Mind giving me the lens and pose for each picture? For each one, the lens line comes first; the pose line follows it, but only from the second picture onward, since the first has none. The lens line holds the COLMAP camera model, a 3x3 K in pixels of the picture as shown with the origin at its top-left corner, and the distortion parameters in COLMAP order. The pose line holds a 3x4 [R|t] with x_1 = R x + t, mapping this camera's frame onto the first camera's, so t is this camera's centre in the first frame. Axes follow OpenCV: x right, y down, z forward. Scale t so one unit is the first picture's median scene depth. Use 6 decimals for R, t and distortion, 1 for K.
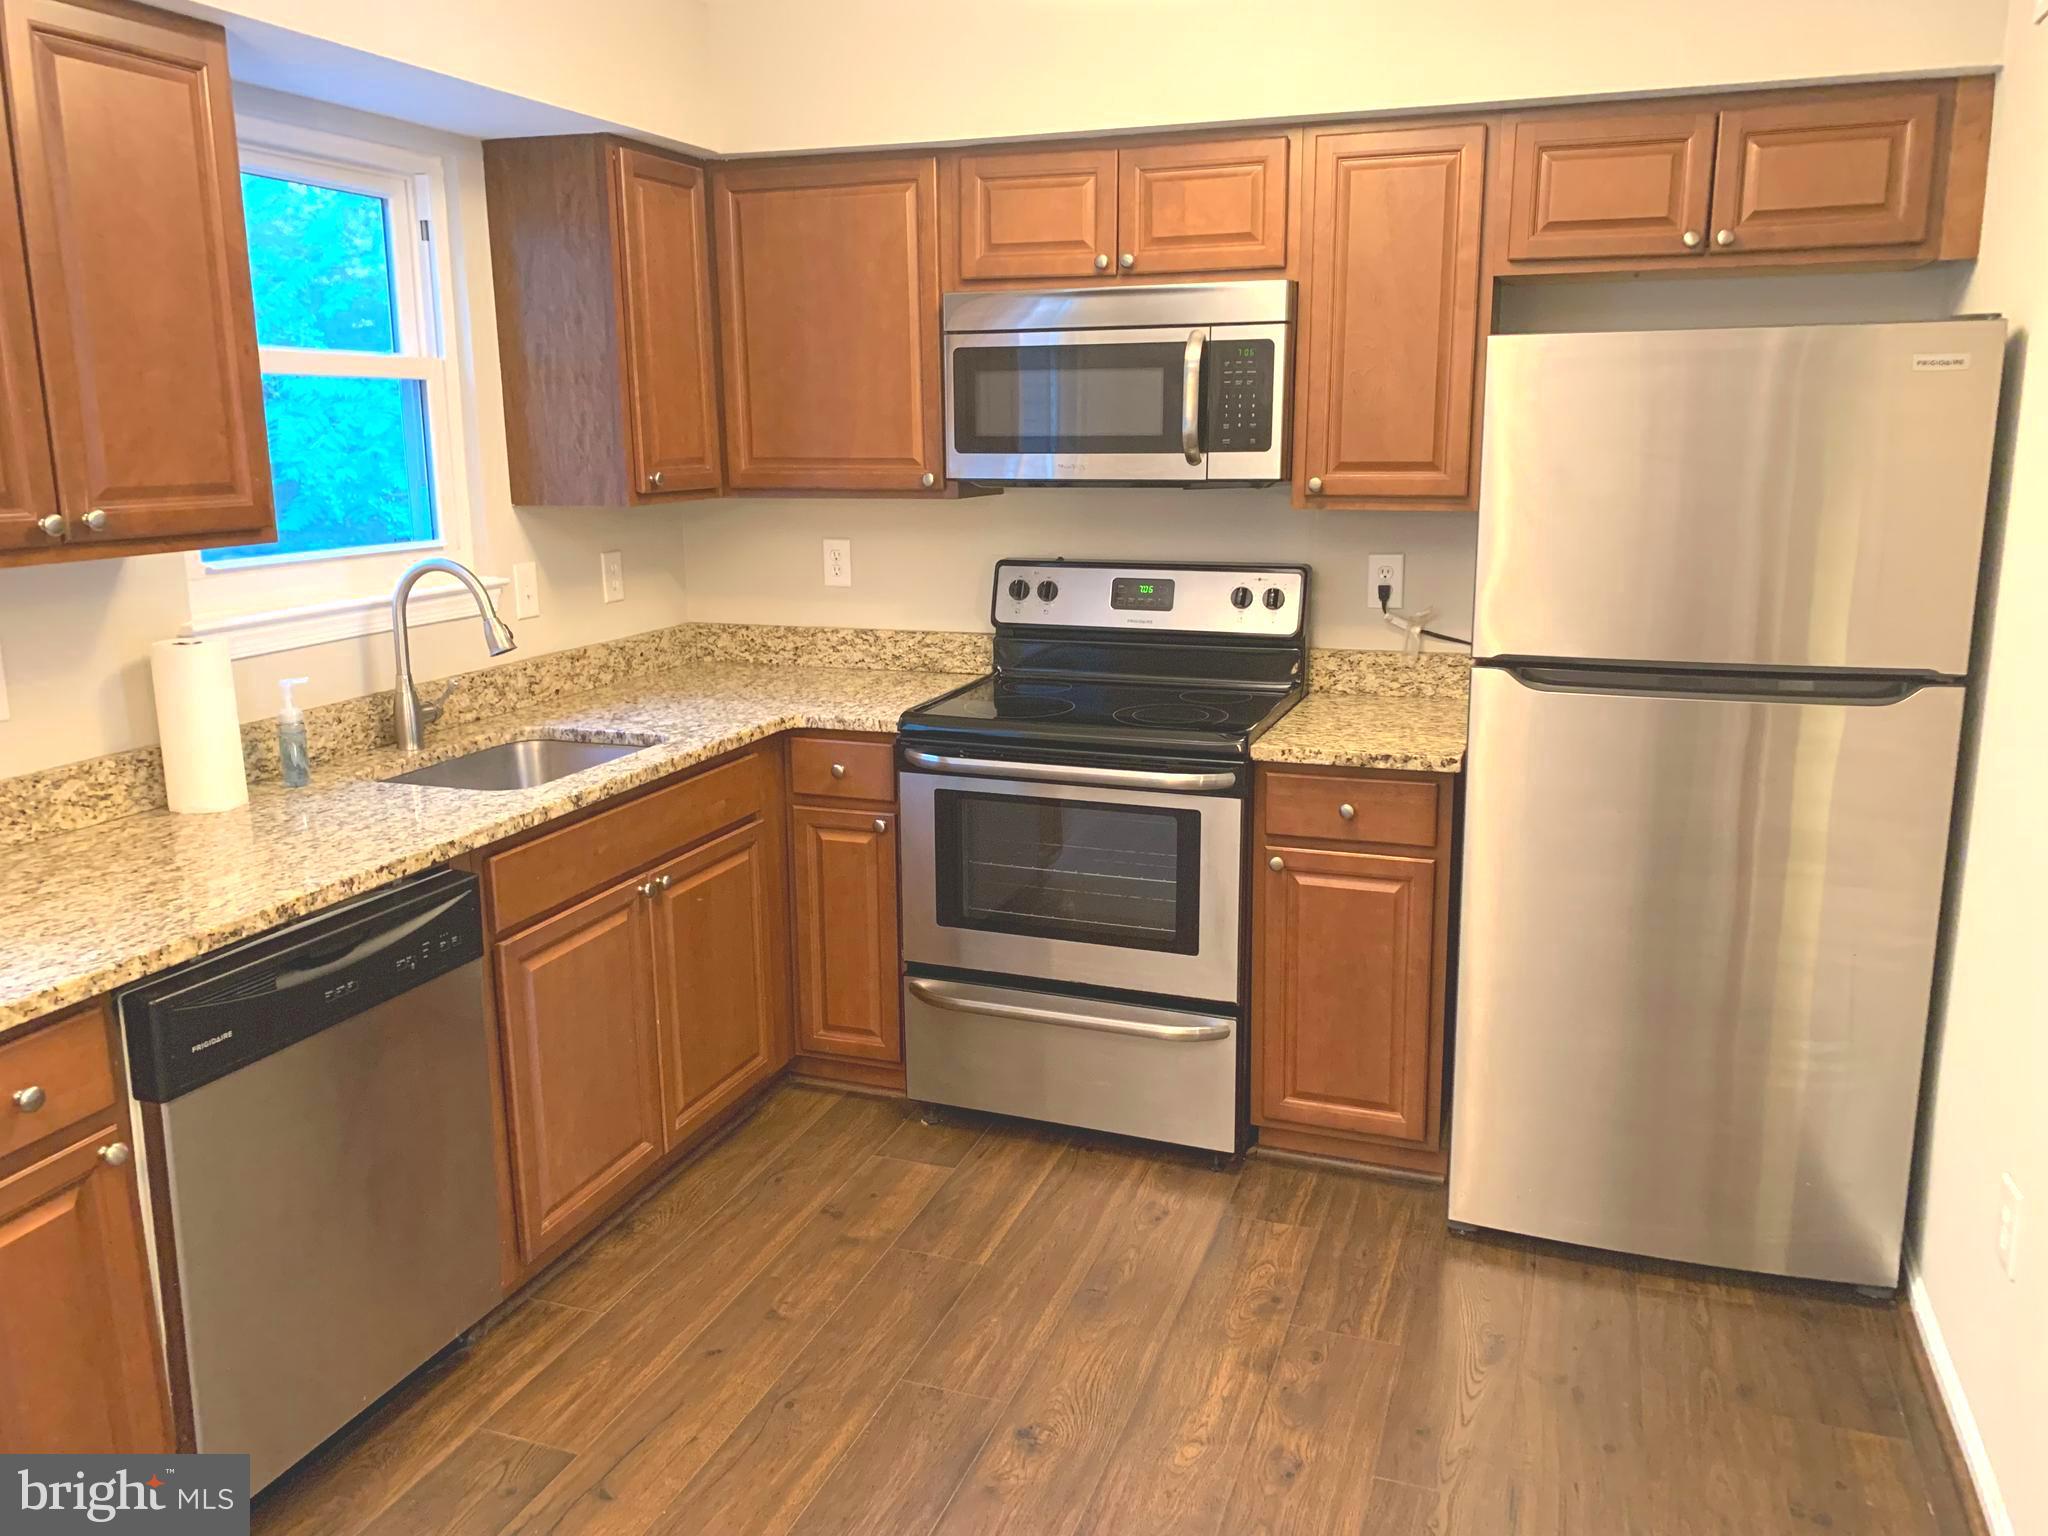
lens RADIAL K [[1551.2, 0, 1024.0], [0, 1551.2, 733.9], [0, 0, 1]] dist [0.026994, 0.003292]
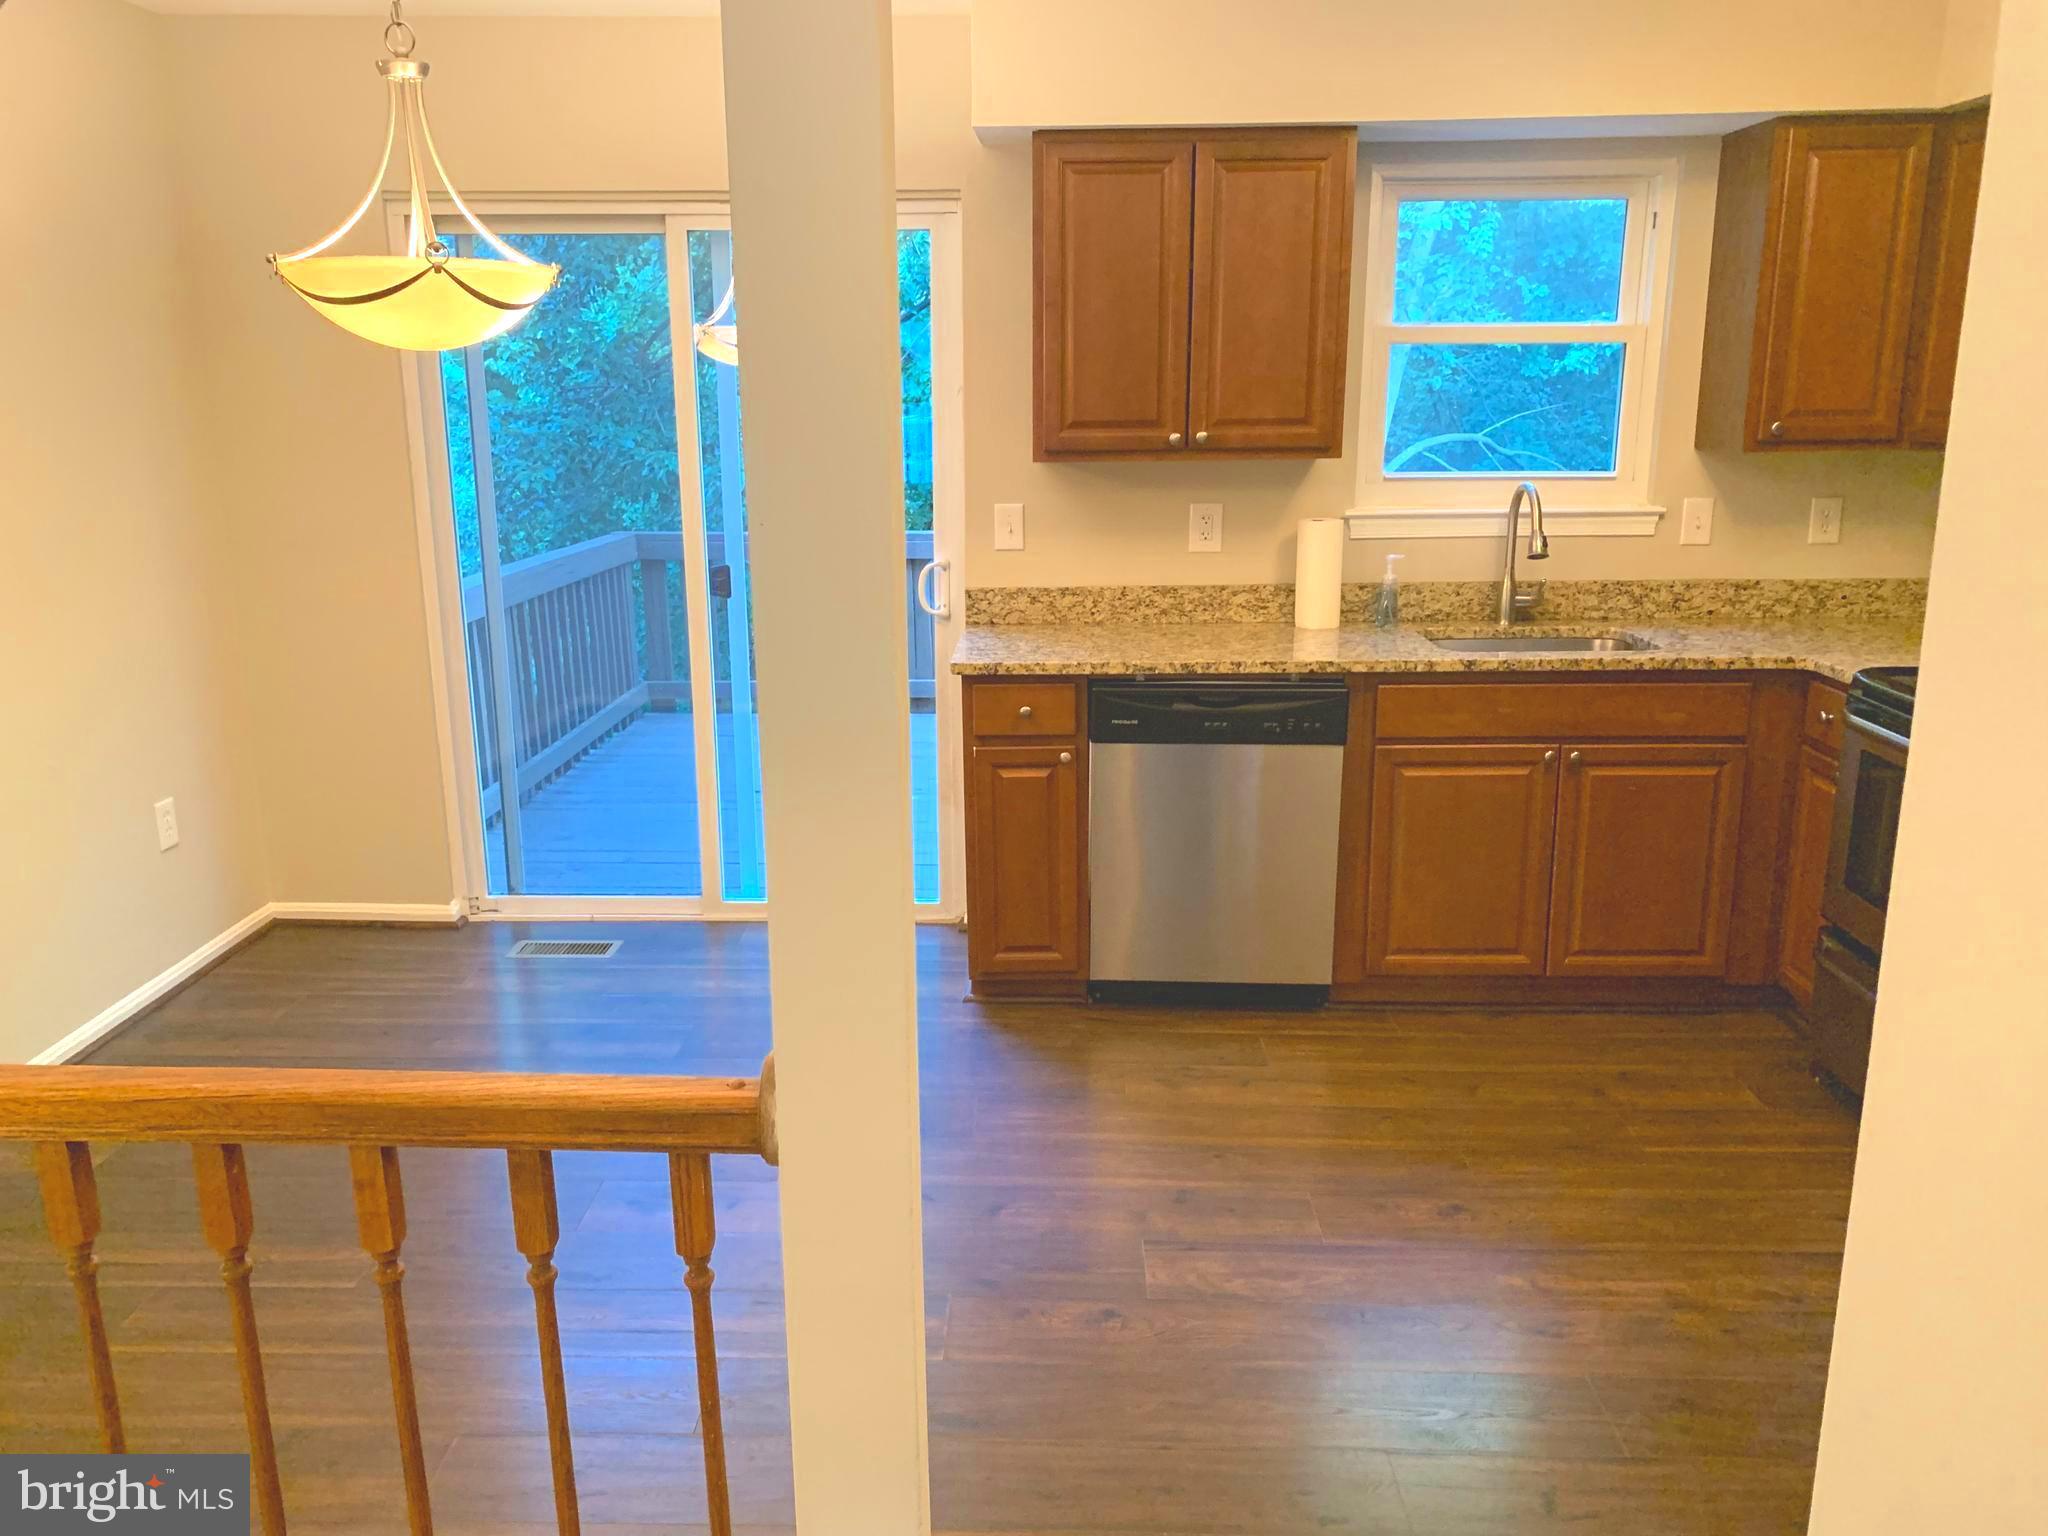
lens RADIAL K [[1539.3, 0, 1024.0], [0, 1539.3, 768.0], [0, 0, 1]] dist [0.044068, -0.120523]
pose [[0.317997, 0.230343, -0.919685, 0.756066], [-0.178510, 0.967235, 0.180529, -0.038777], [0.931135, 0.106765, 0.348696, 0.175460]]
